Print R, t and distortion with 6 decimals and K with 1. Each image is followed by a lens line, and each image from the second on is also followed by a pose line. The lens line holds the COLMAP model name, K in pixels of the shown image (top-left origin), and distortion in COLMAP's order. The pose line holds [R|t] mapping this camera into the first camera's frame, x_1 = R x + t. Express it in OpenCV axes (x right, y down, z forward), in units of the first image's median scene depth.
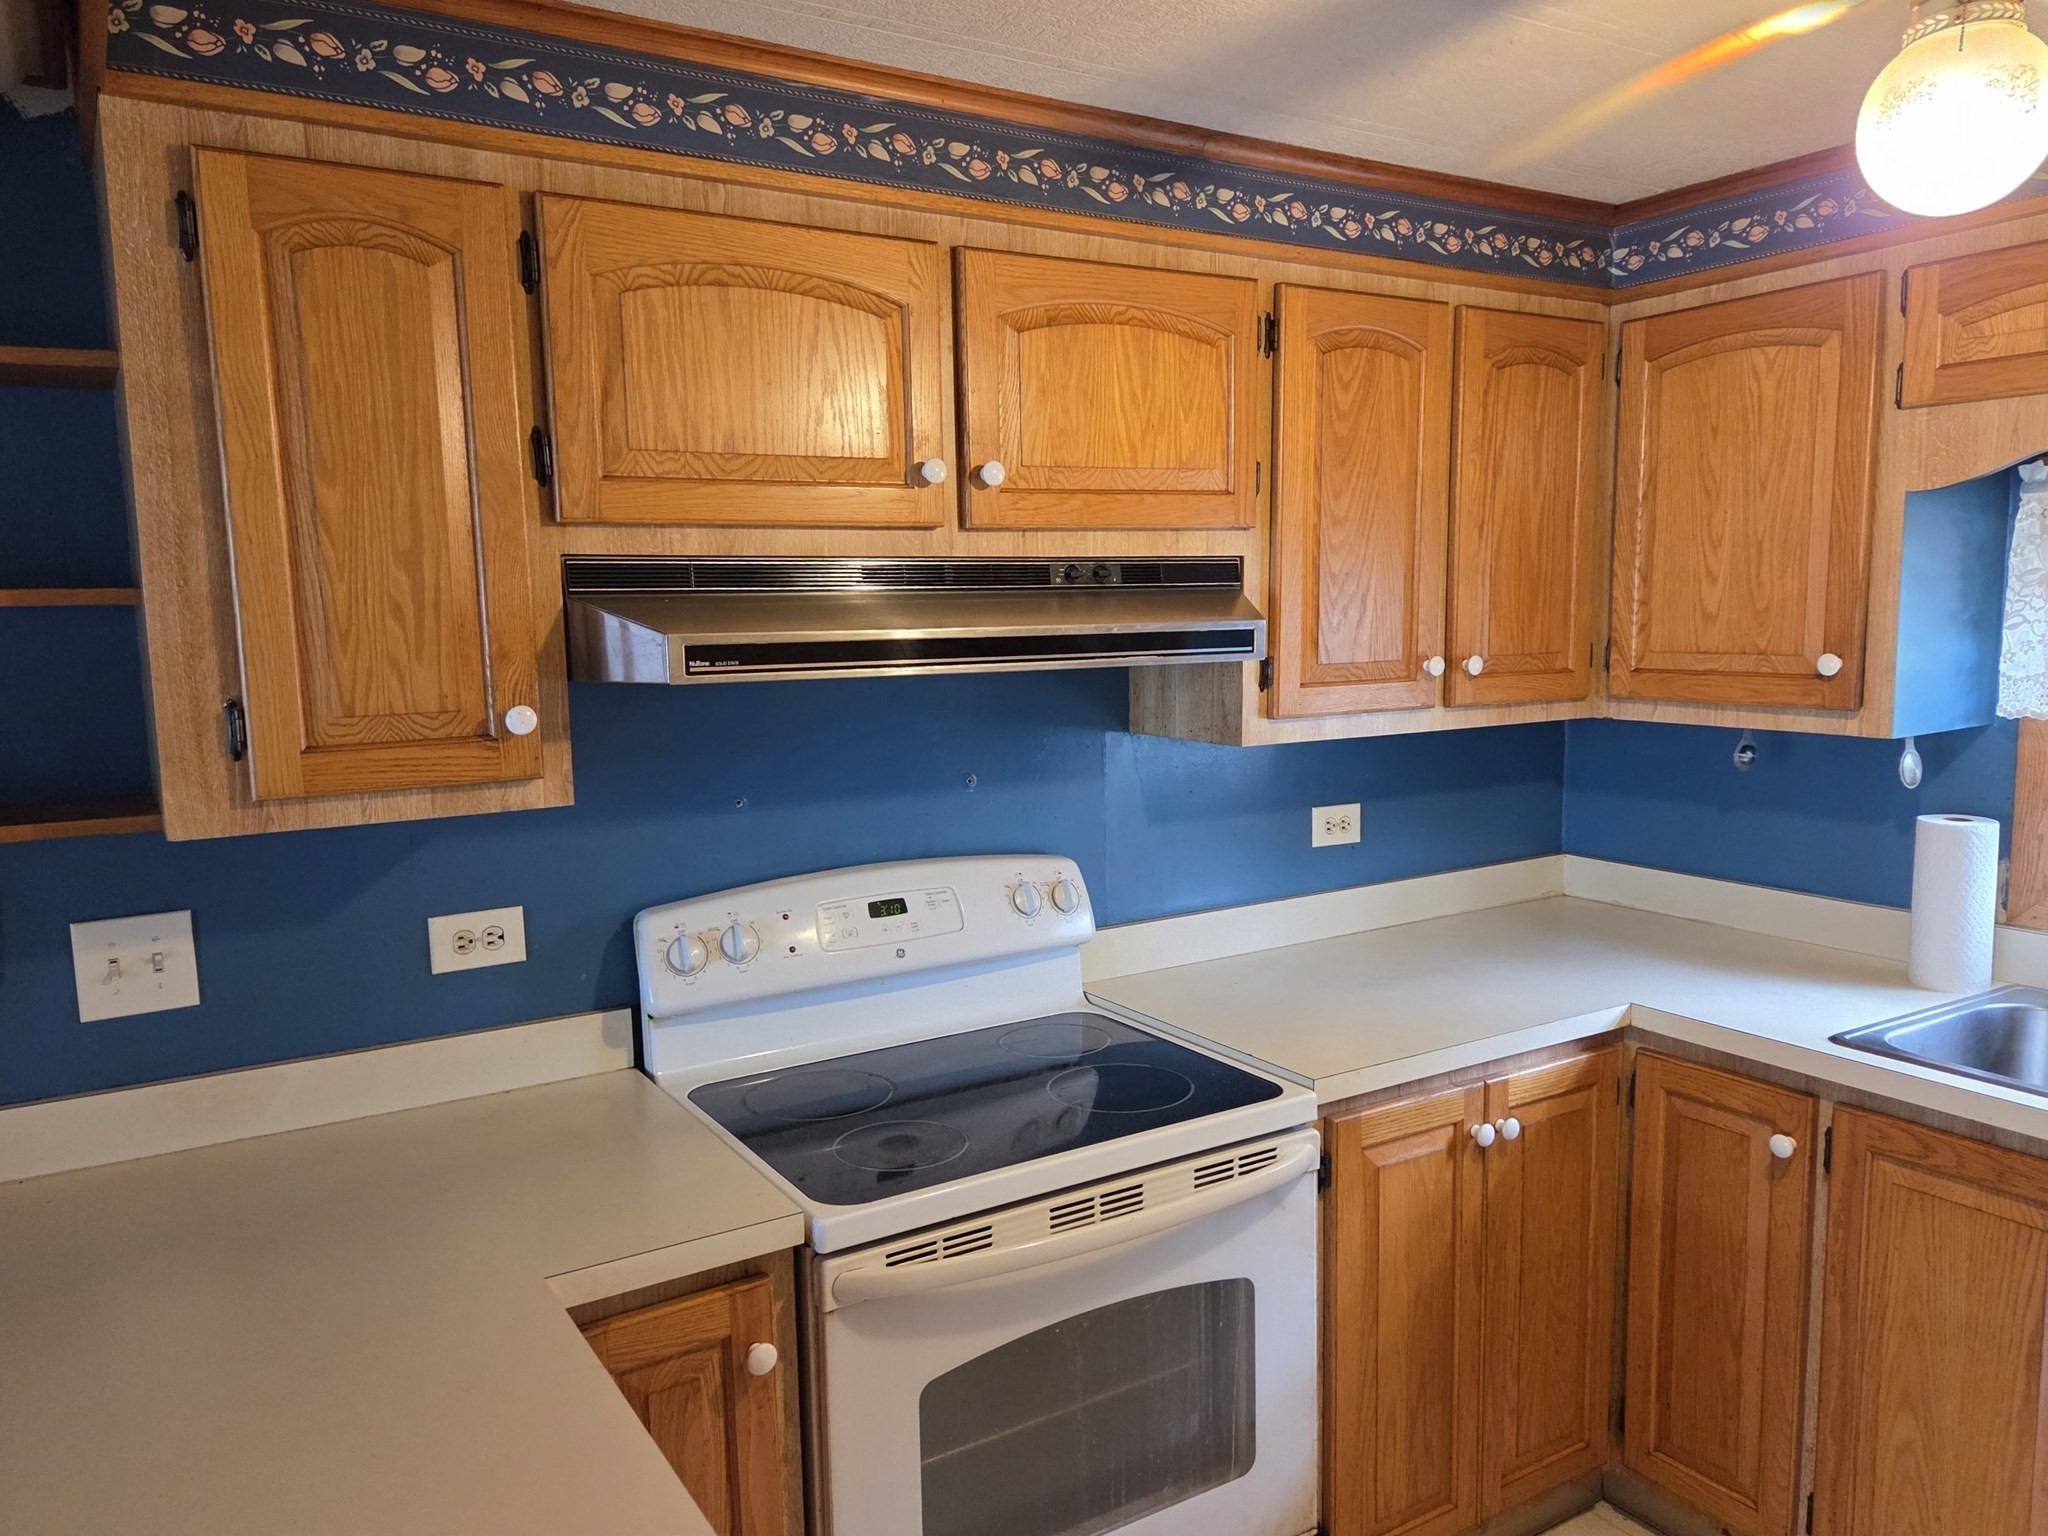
lens RADIAL K [[1460.0, 0, 1016.7], [0, 1460.0, 785.6], [0, 0, 1]] dist [0.050889, -0.036520]
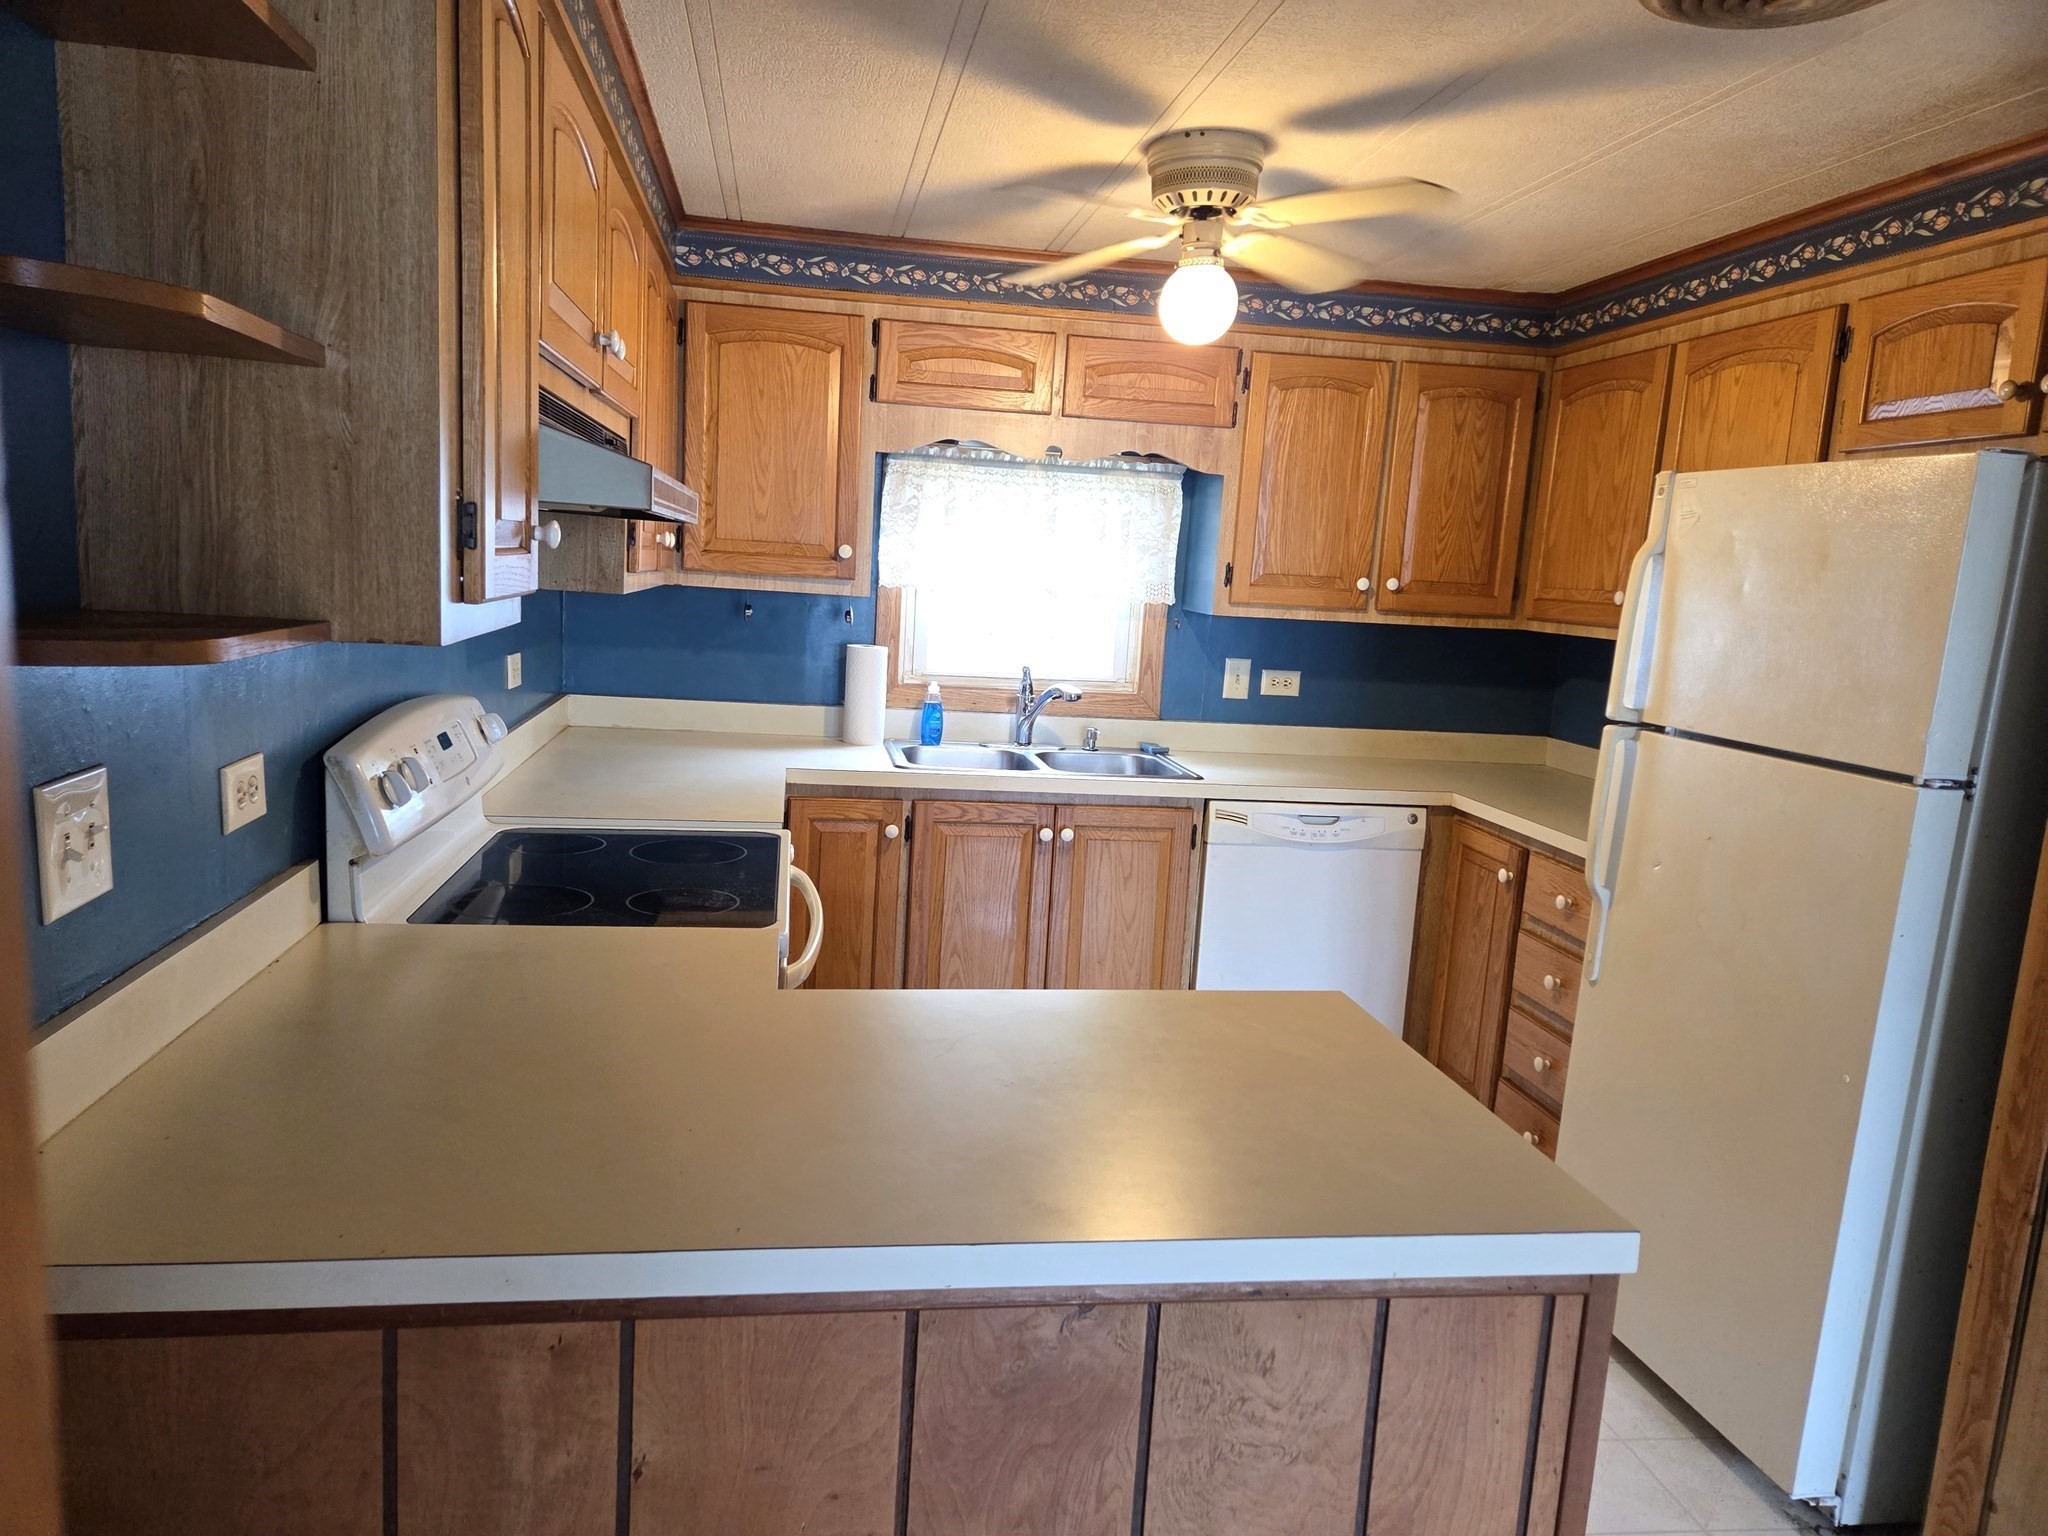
lens RADIAL K [[1369.0, 0, 990.9], [0, 1369.0, 780.8], [0, 0, 1]] dist [0.058789, -0.042632]
pose [[0.399381, -0.105843, 0.910655, -0.872477], [0.051842, 0.994331, 0.092833, 0.042591], [-0.915318, 0.010135, 0.402604, 0.248974]]
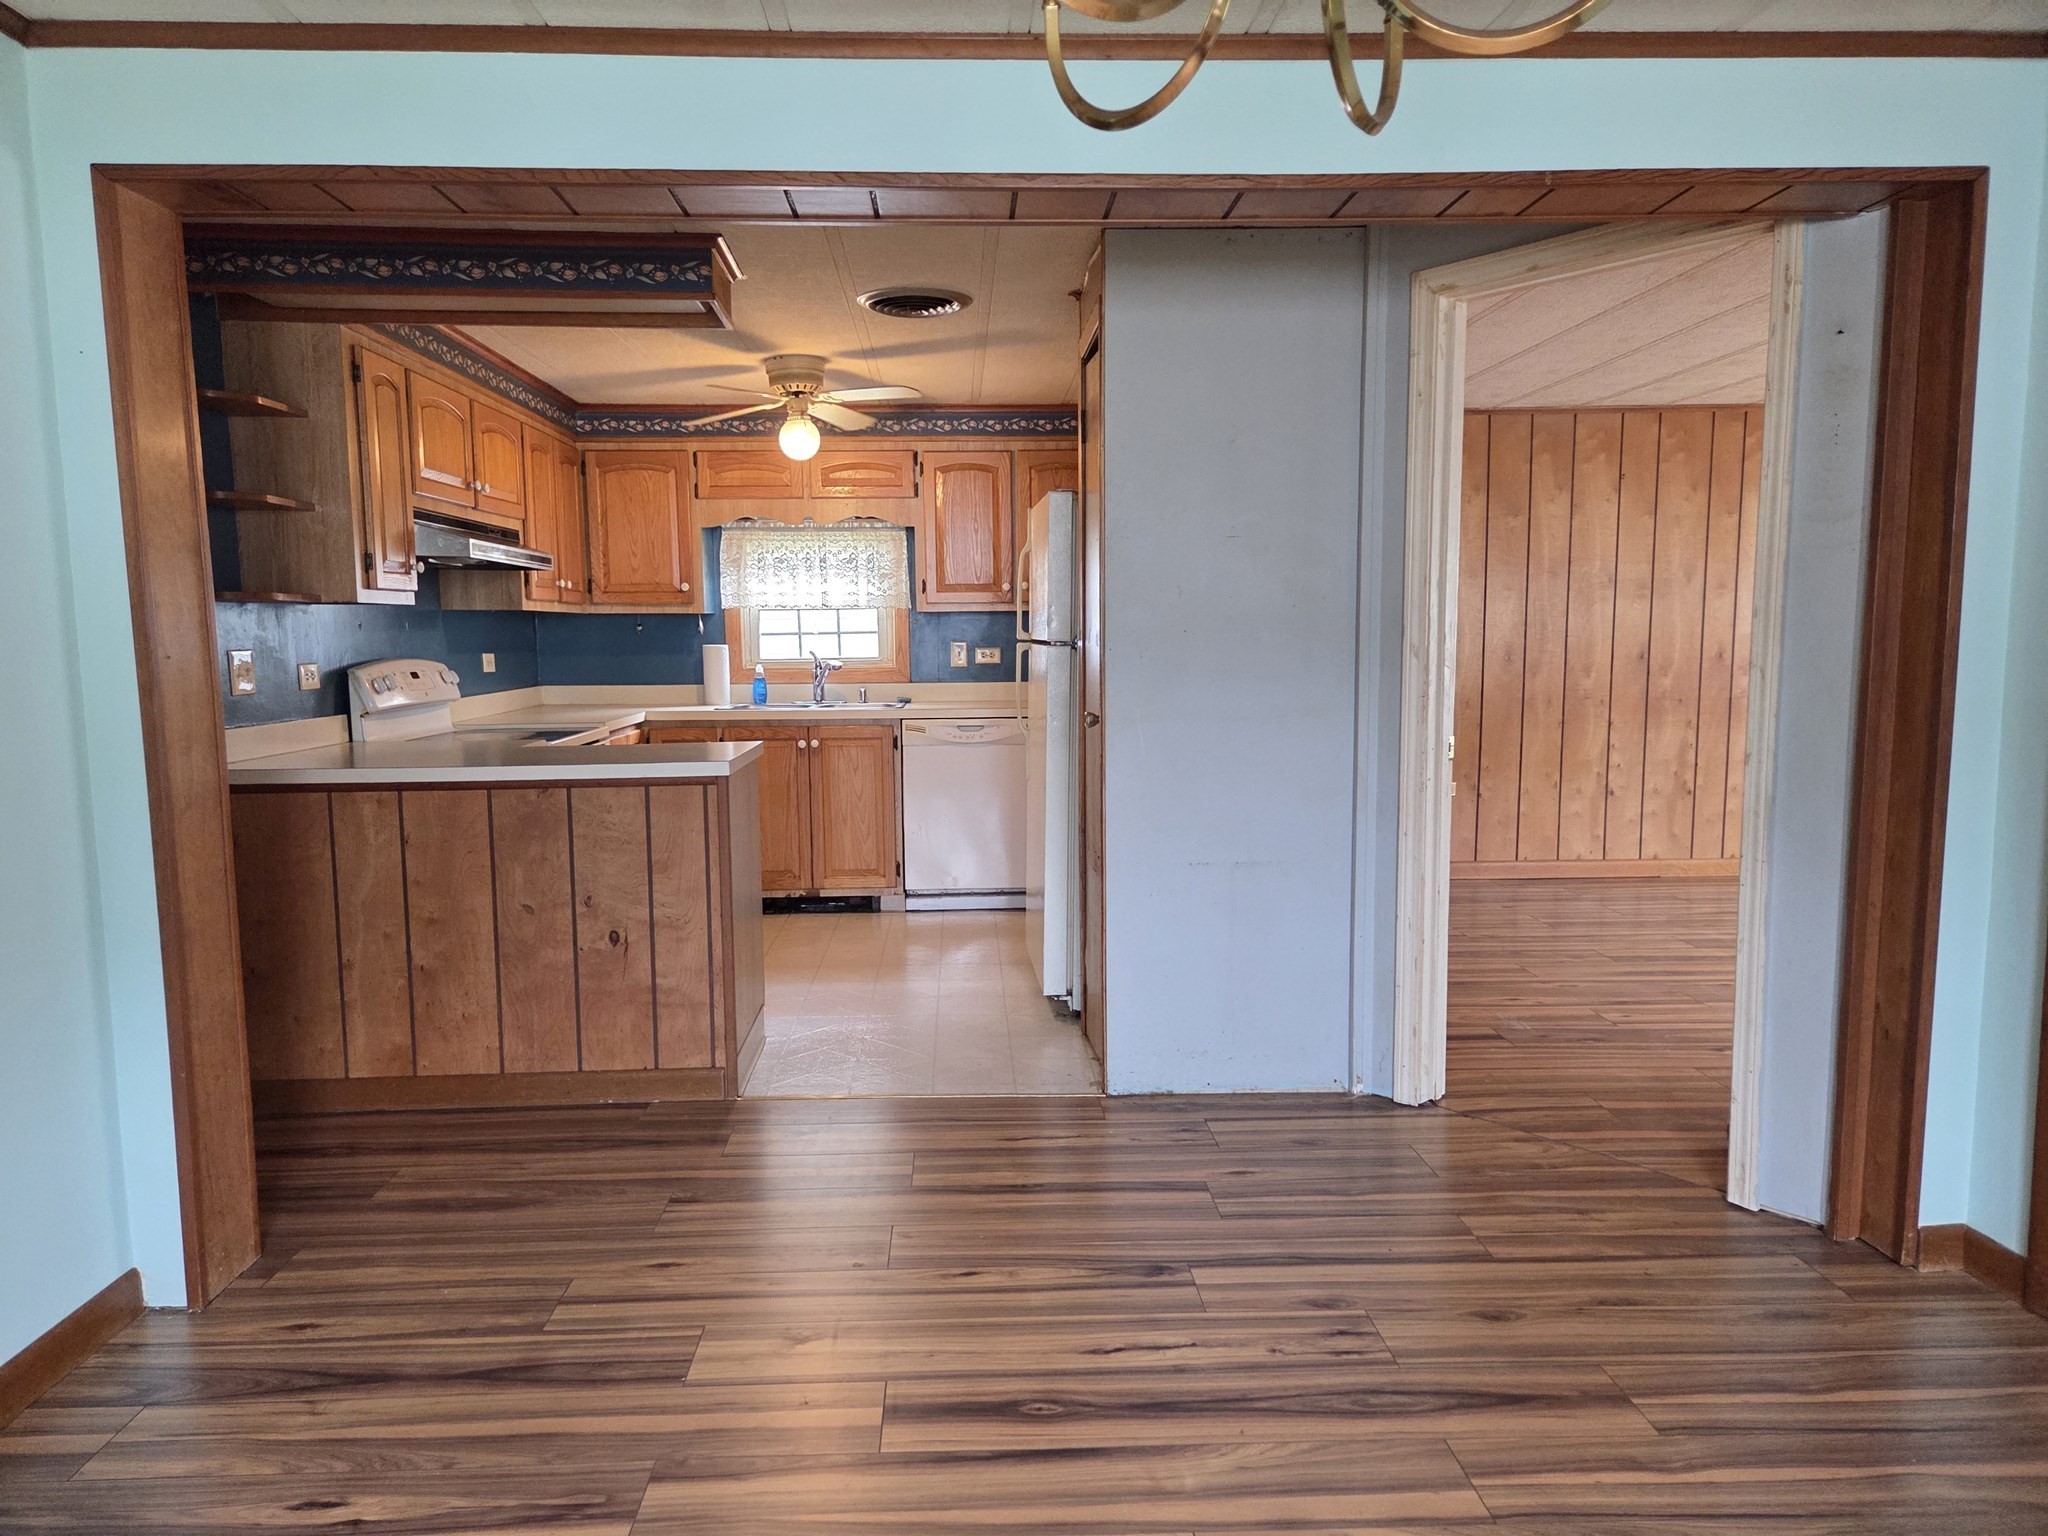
lens RADIAL K [[1369.0, 0, 1005.6], [0, 1369.0, 779.9], [0, 0, 1]] dist [0.058789, -0.042632]
pose [[0.492013, -0.082341, 0.866685, -1.551487], [0.111350, 0.993293, 0.031156, 0.289097], [-0.863437, 0.081177, 0.497882, -0.857662]]
